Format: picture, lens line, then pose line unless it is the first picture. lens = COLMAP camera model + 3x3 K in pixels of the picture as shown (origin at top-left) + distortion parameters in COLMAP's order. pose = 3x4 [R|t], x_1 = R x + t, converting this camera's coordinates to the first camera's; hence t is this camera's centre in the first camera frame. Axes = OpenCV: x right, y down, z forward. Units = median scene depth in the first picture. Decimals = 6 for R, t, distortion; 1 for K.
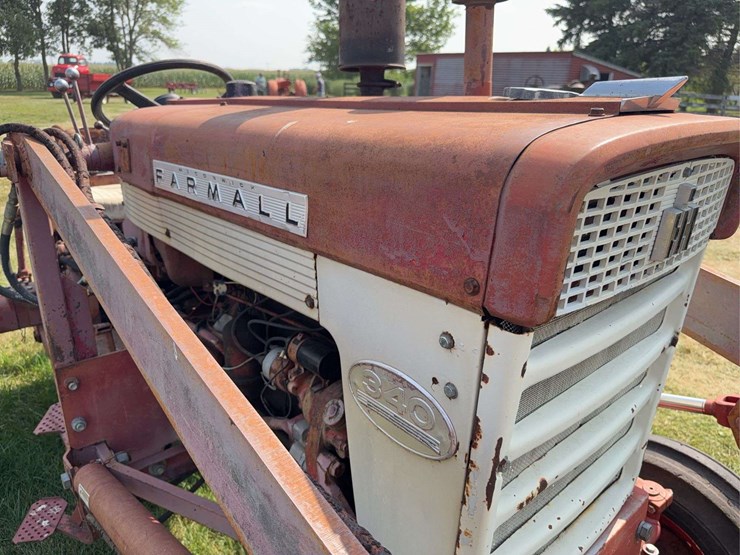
lens RADIAL K [[535.4, 0, 370.8], [0, 535.4, 270.6], [0, 0, 1]] dist [0.027604, -0.034617]
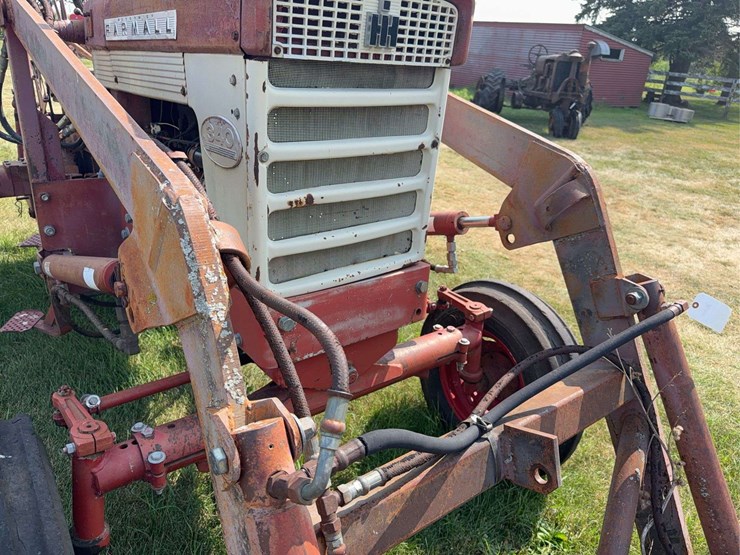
lens RADIAL K [[535.4, 0, 370.8], [0, 535.4, 270.6], [0, 0, 1]] dist [0.027604, -0.034617]
pose [[0.997930, 0.062227, -0.016234, 0.277623], [-0.061359, 0.996895, 0.049356, 0.268828], [0.019255, -0.048258, 0.998649, -0.317307]]
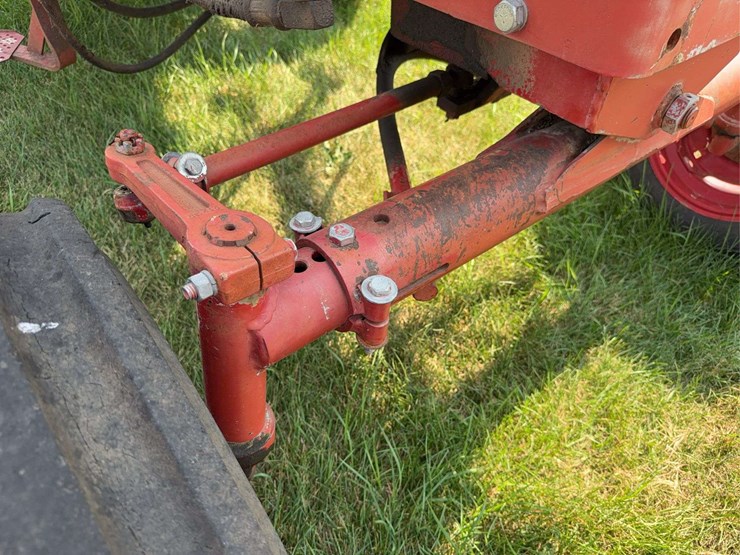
lens RADIAL K [[533.1, 0, 370.0], [0, 533.1, 277.5], [0, 0, 1]] dist [0.025301, -0.059738]
pose [[0.998835, 0.044630, 0.018355, -0.050832], [-0.048080, 0.887781, 0.457748, 0.439653], [0.004134, -0.458098, 0.888892, 0.158639]]
